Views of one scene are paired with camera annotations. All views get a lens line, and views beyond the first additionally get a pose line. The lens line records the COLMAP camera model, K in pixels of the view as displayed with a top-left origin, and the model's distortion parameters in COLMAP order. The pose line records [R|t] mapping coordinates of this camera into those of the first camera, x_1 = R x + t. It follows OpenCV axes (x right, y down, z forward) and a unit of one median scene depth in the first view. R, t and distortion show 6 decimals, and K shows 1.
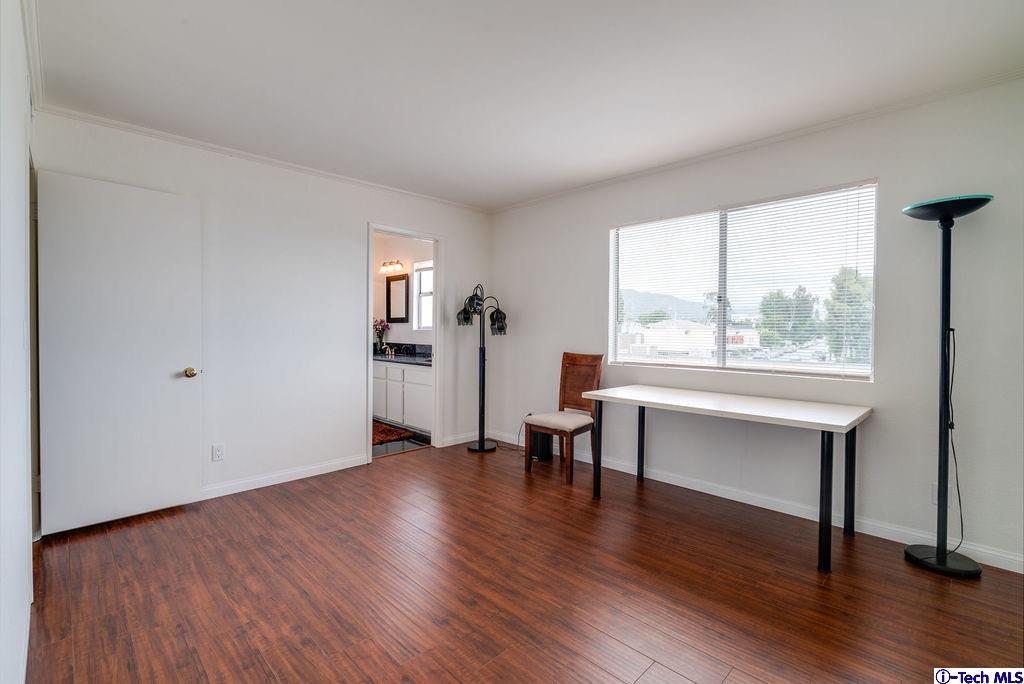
lens RADIAL K [[460.5, 0, 505.0], [0, 460.5, 338.2], [0, 0, 1]] dist [-0.002916, 0.000846]
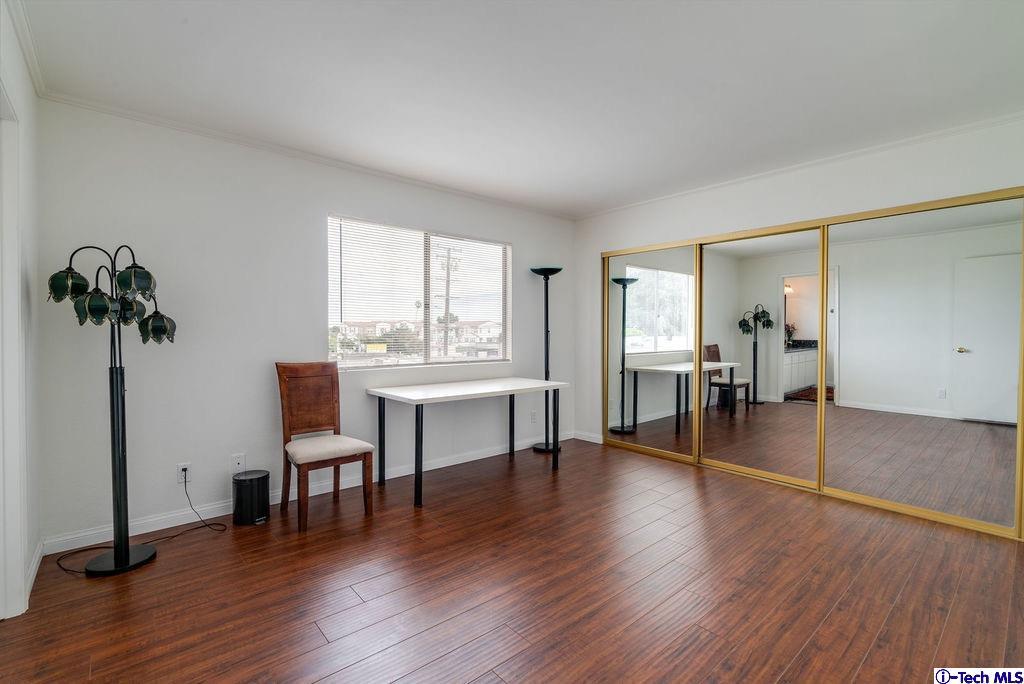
lens RADIAL K [[460.5, 0, 505.0], [0, 460.5, 338.2], [0, 0, 1]] dist [-0.002916, 0.000846]
pose [[0.070478, -0.021650, 0.997278, -0.761963], [0.017328, 0.999640, 0.020477, -0.023603], [-0.997363, 0.015838, 0.070827, 0.753252]]
